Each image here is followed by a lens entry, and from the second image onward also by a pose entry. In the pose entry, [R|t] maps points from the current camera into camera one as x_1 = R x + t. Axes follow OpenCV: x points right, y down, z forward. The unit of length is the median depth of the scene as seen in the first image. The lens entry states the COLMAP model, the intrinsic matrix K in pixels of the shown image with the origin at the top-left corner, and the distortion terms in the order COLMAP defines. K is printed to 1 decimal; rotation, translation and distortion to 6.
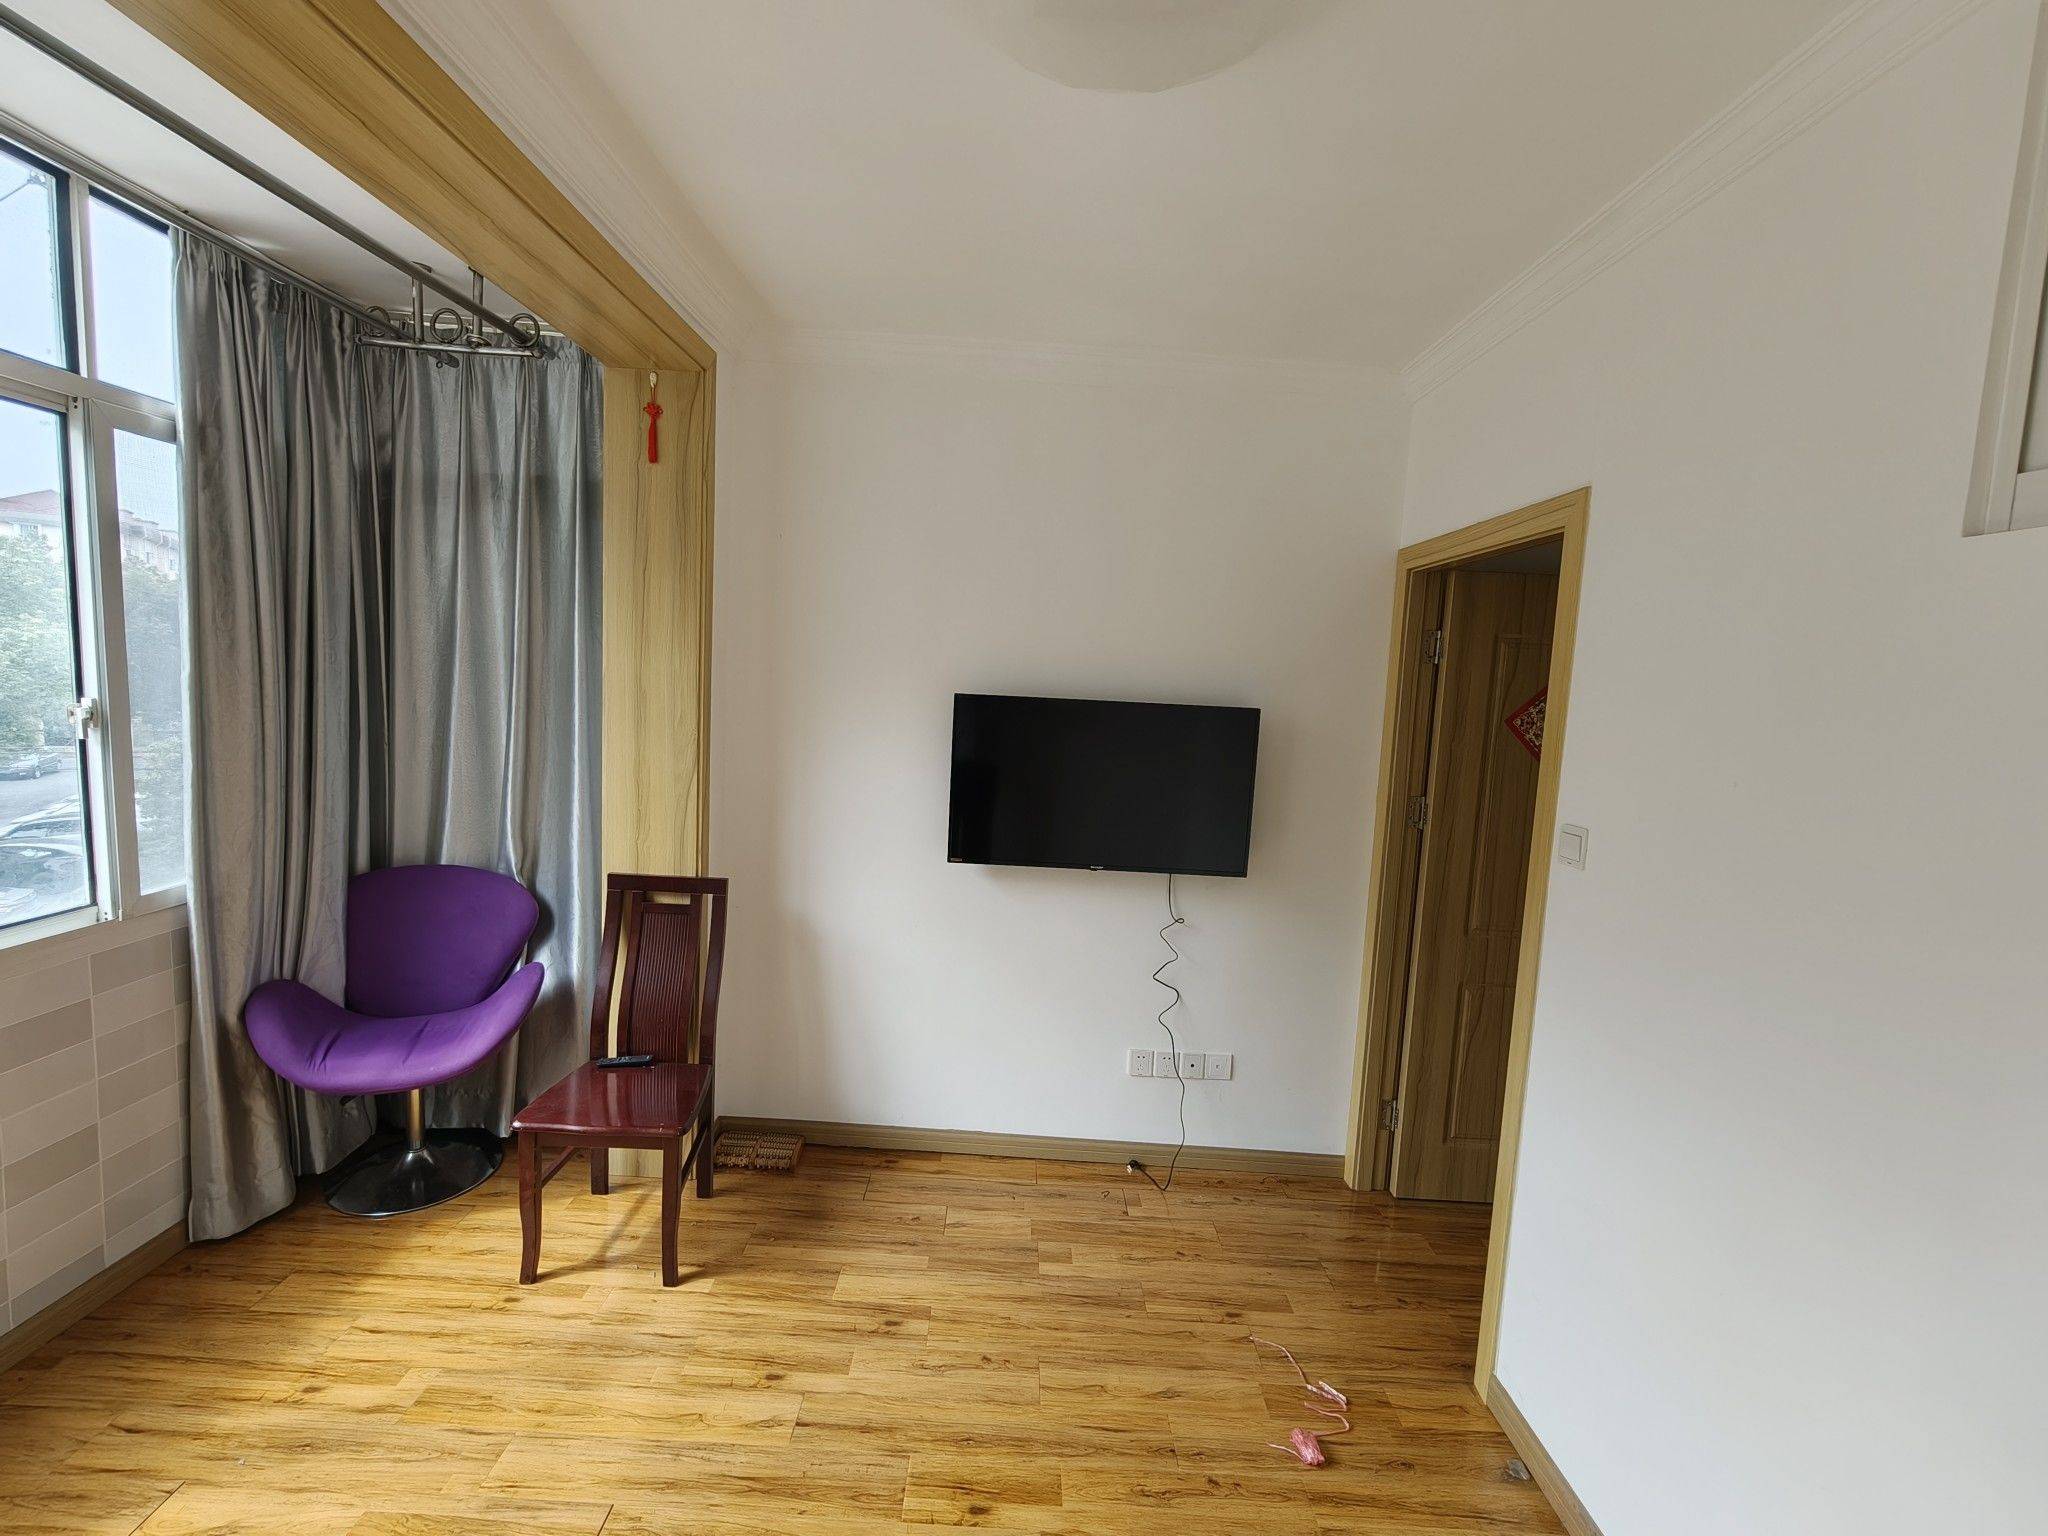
lens RADIAL K [[918.5, 0, 1017.4], [0, 918.5, 763.6], [0, 0, 1]] dist [0.004033, 0.000924]
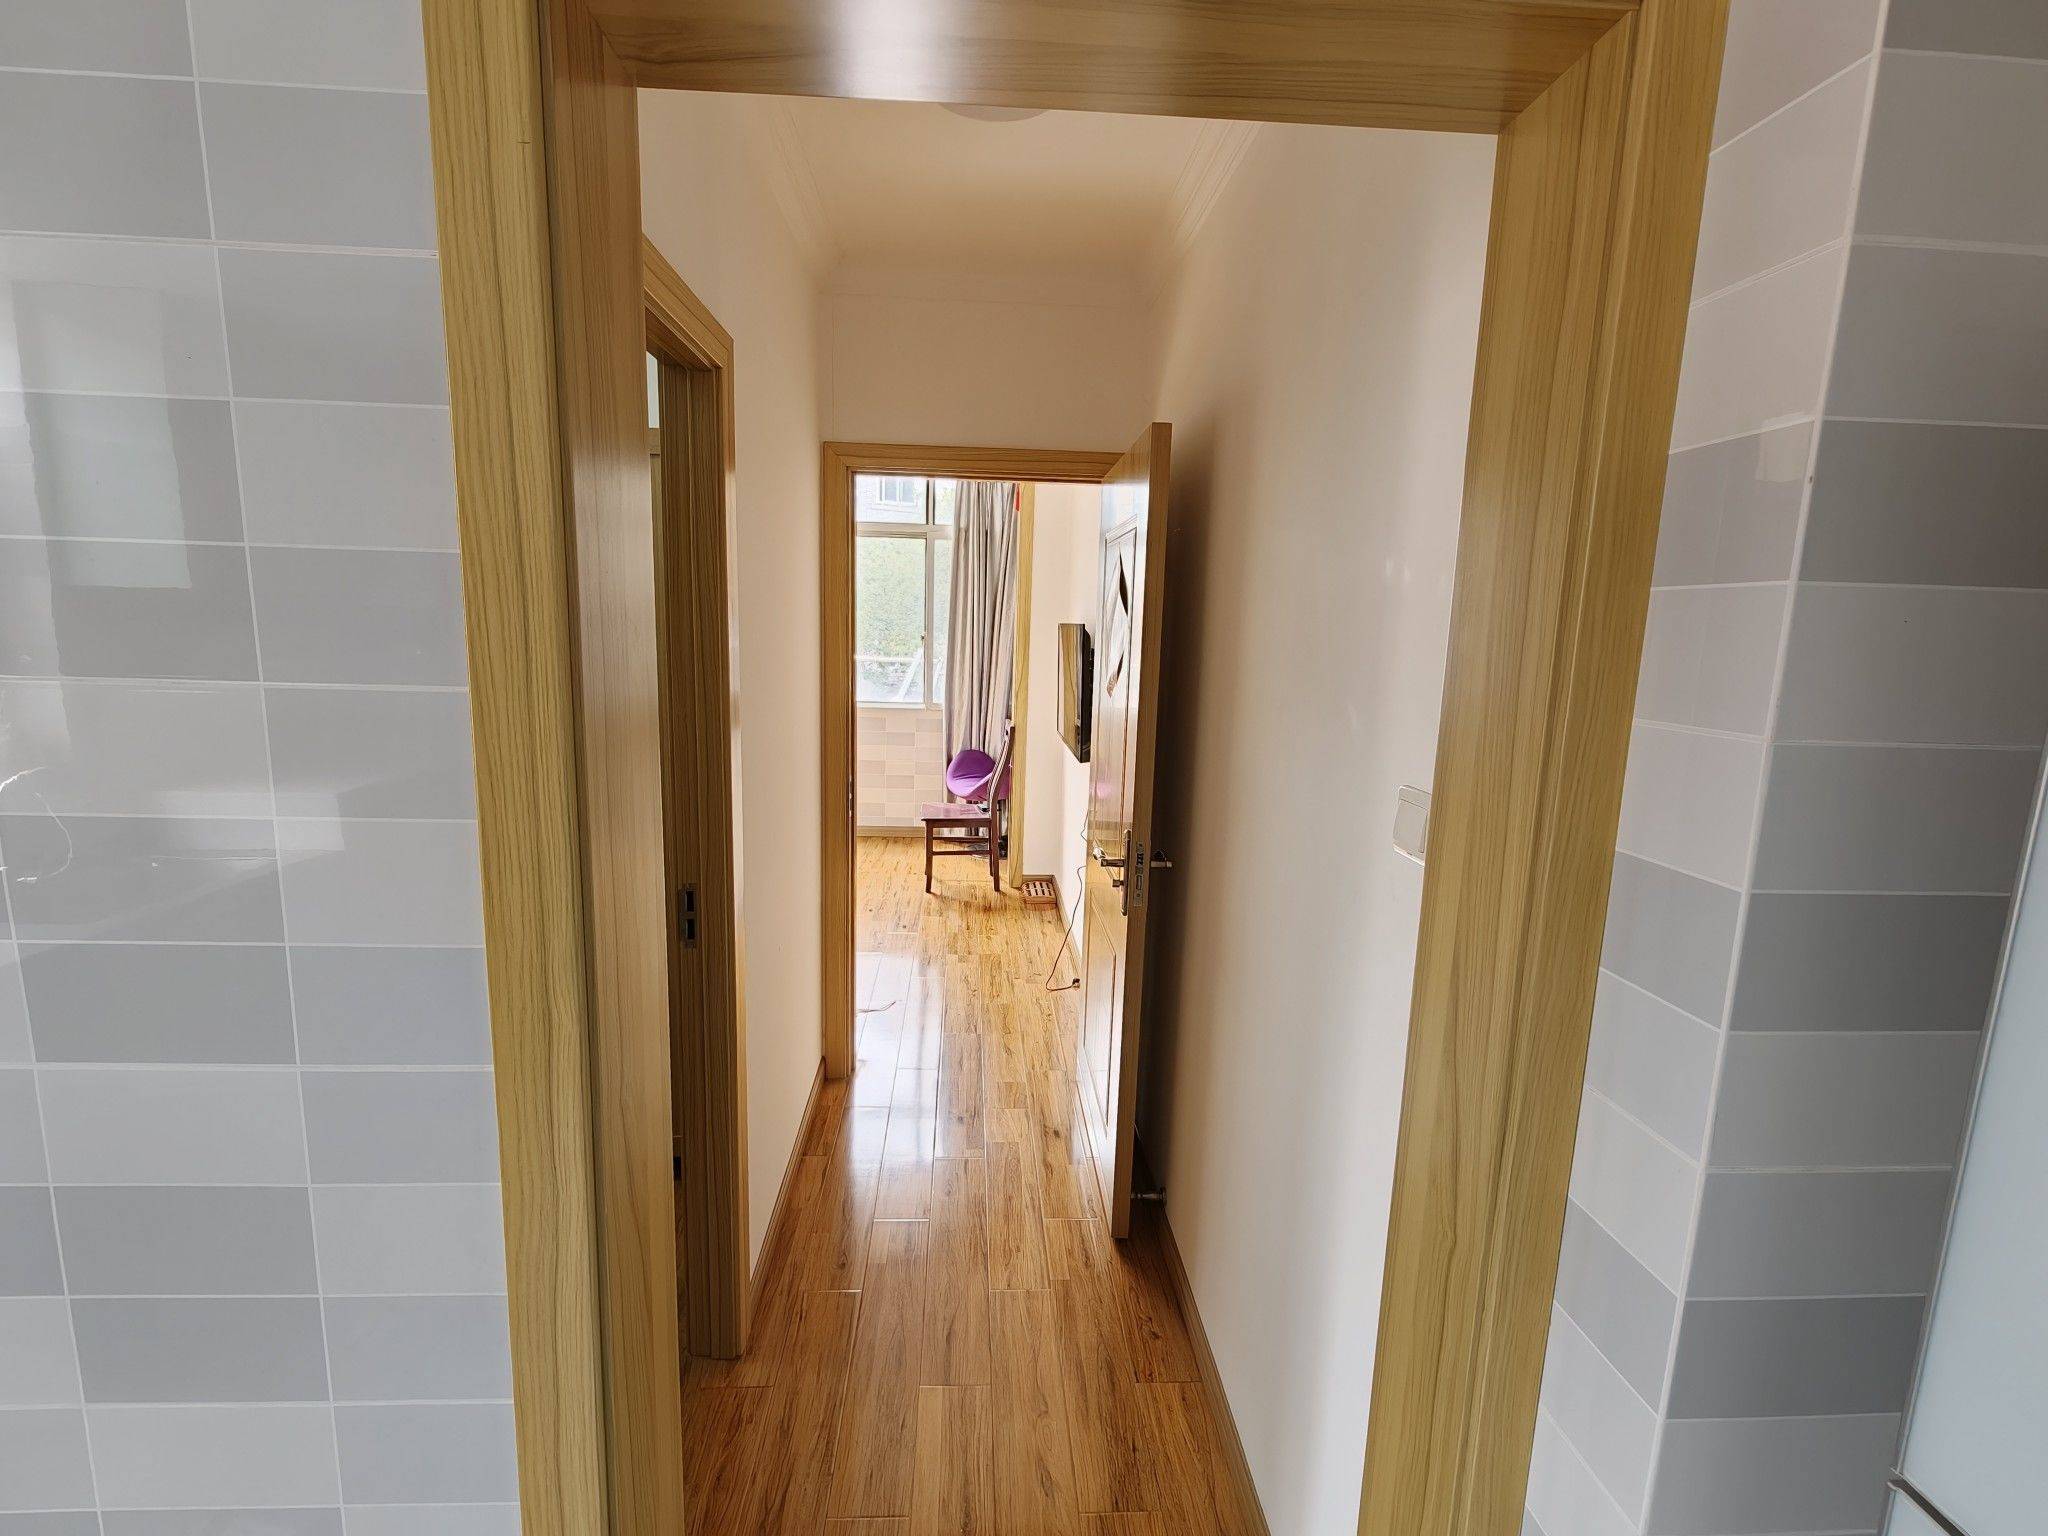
lens RADIAL K [[918.5, 0, 1020.2], [0, 918.5, 767.2], [0, 0, 1]] dist [0.004033, 0.000924]
pose [[0.063962, 0.109277, -0.991951, 1.824485], [-0.119253, 0.987701, 0.101119, 0.016389], [0.990801, 0.111826, 0.076207, 1.029708]]
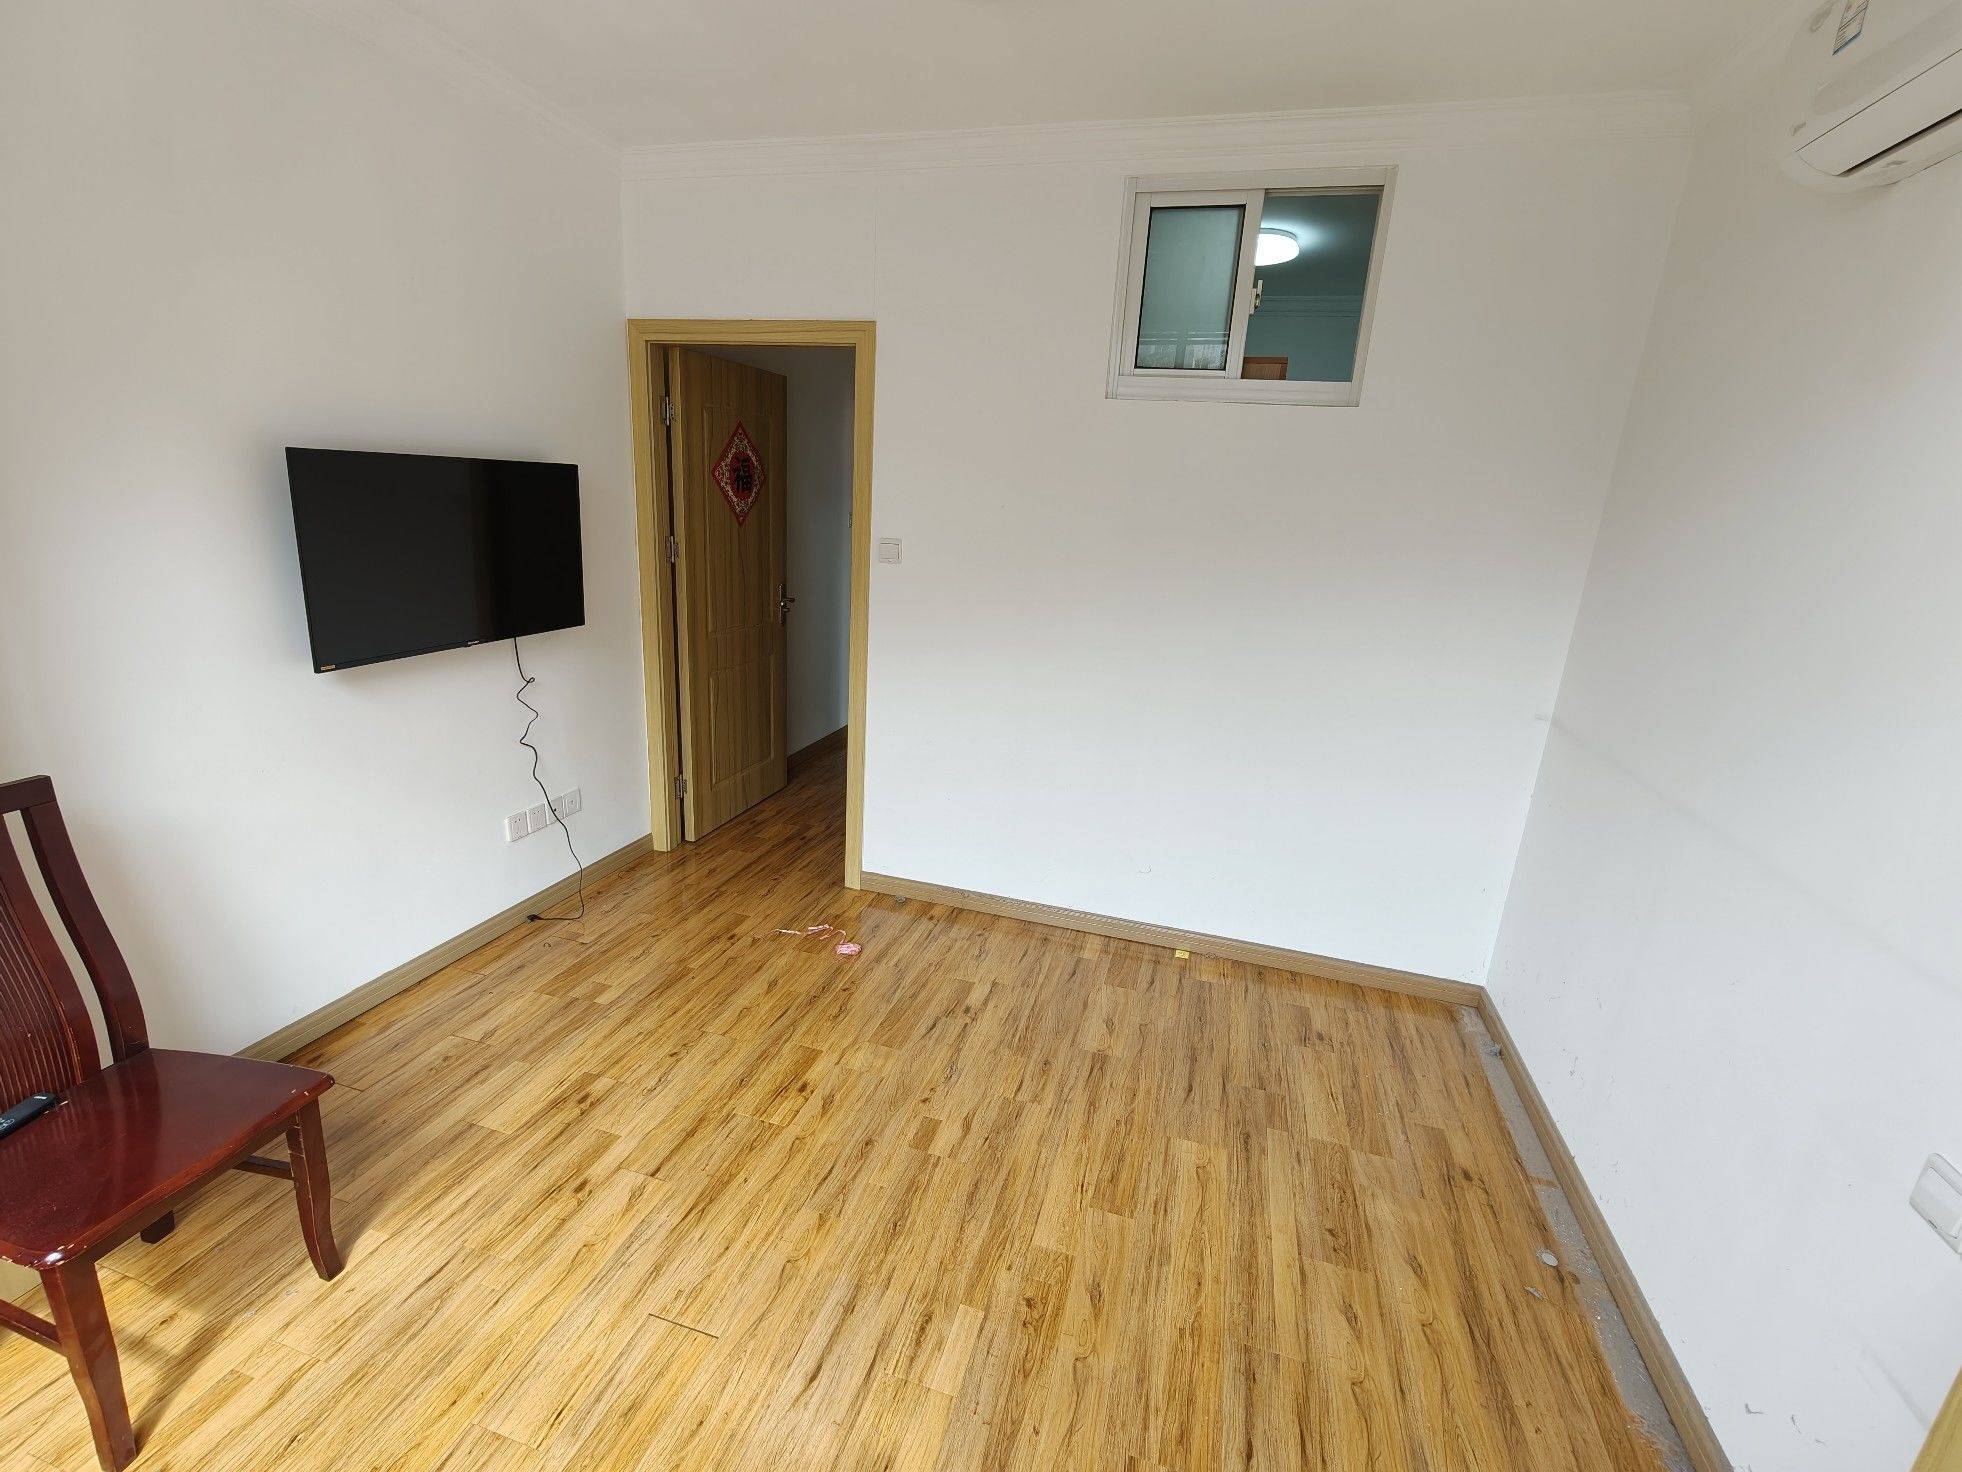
lens RADIAL K [[879.9, 0, 969.2], [0, 879.9, 730.3], [0, 0, 1]] dist [0.004033, 0.000924]
pose [[0.286734, -0.287527, 0.913845, -0.768920], [0.051947, 0.957162, 0.284856, -0.039892], [-0.956601, -0.034207, 0.289387, 0.310758]]
